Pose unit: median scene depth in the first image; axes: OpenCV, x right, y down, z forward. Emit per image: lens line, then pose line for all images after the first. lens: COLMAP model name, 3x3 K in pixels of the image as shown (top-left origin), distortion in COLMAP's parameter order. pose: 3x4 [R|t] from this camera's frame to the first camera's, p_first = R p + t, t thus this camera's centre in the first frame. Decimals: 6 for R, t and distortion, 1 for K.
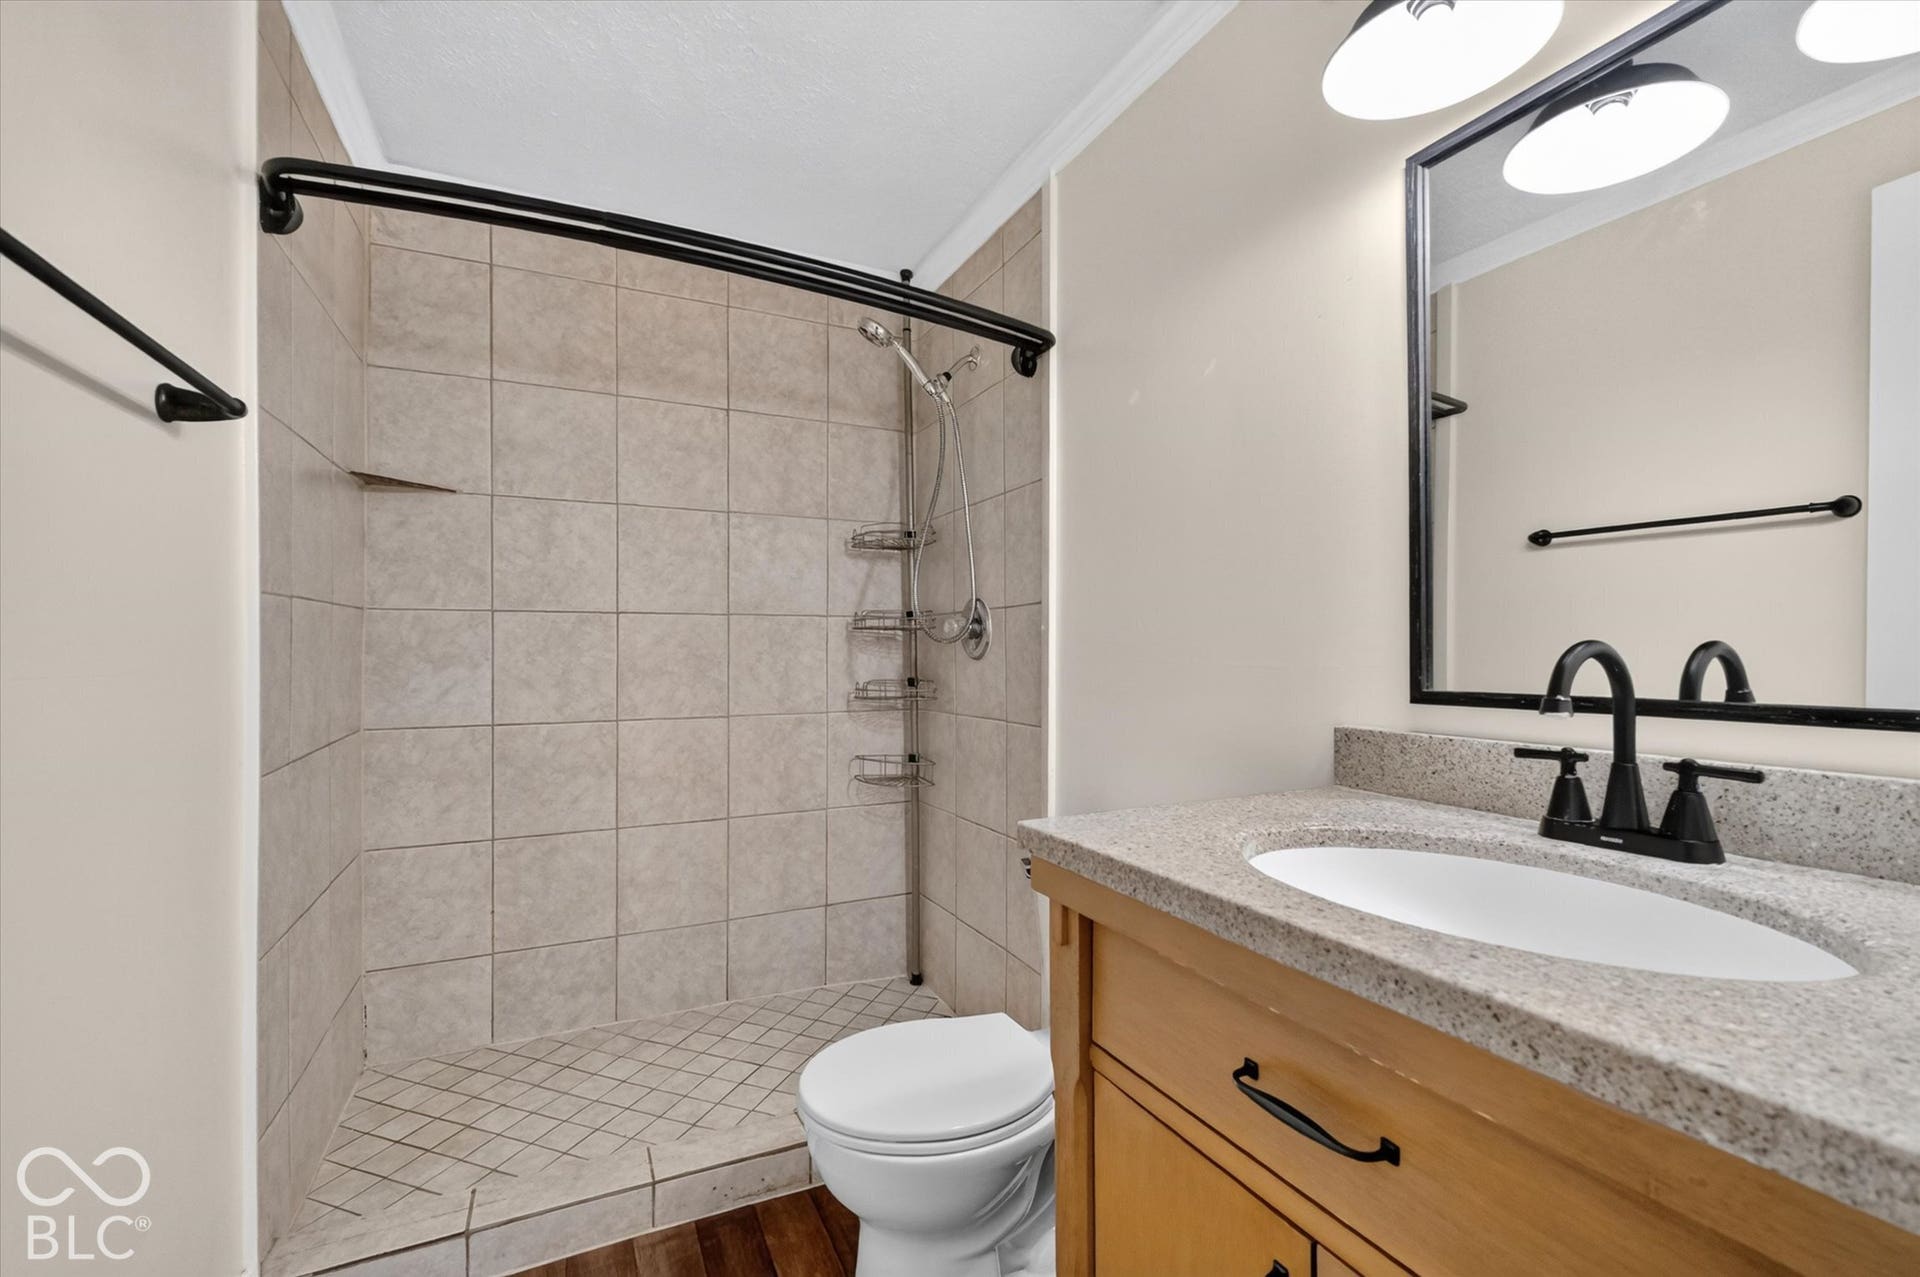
lens RADIAL K [[809.2, 0, 957.2], [0, 809.2, 643.8], [0, 0, 1]] dist [-0.000165, -0.000031]
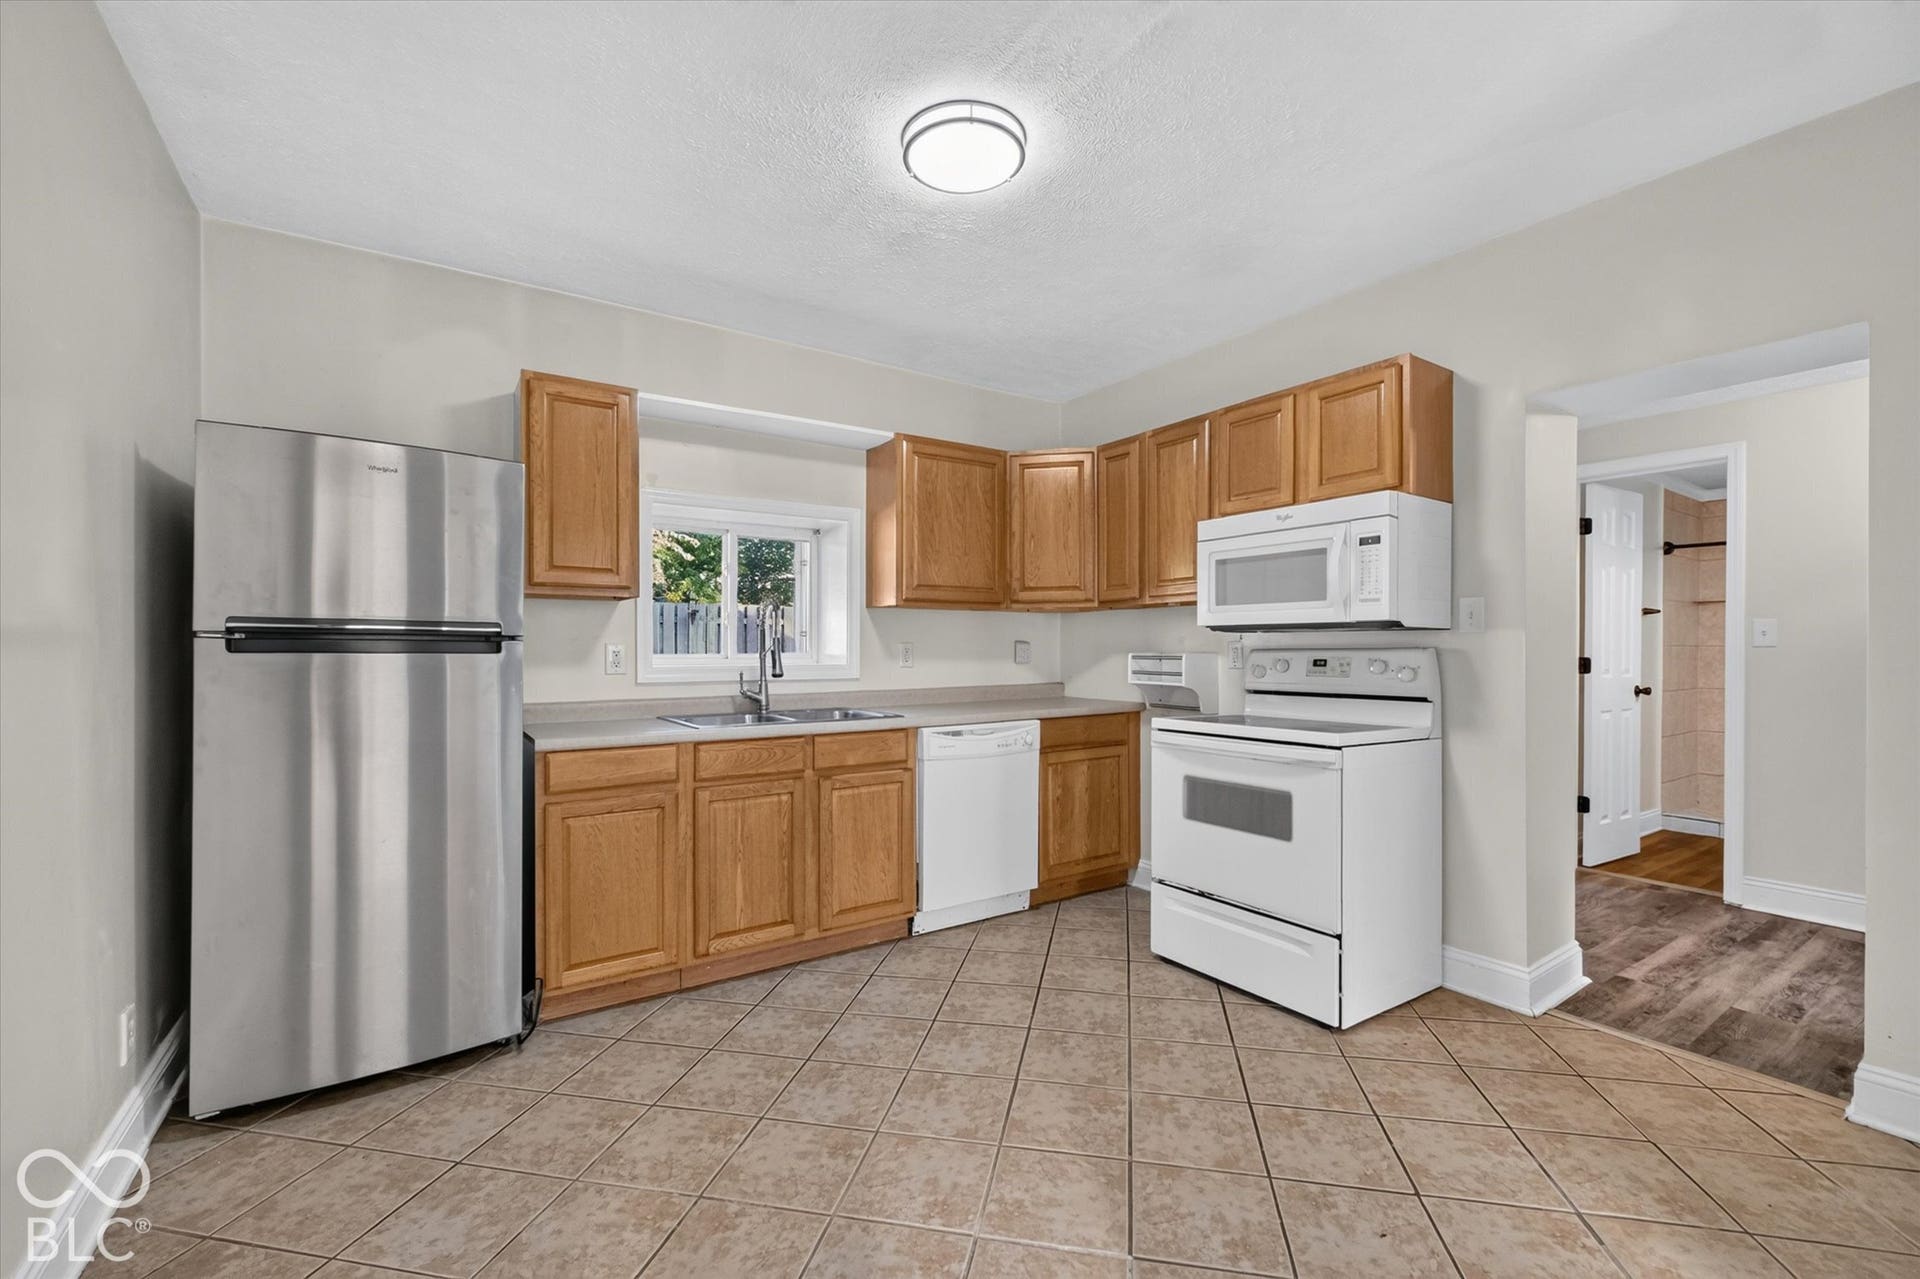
lens RADIAL K [[809.2, 0, 955.0], [0, 809.2, 648.3], [0, 0, 1]] dist [-0.000165, -0.000031]
pose [[0.142846, 0.000982, -0.989745, 2.586308], [-0.003706, 0.999993, 0.000457, -0.038342], [0.989738, 0.003603, 0.142848, -3.023194]]
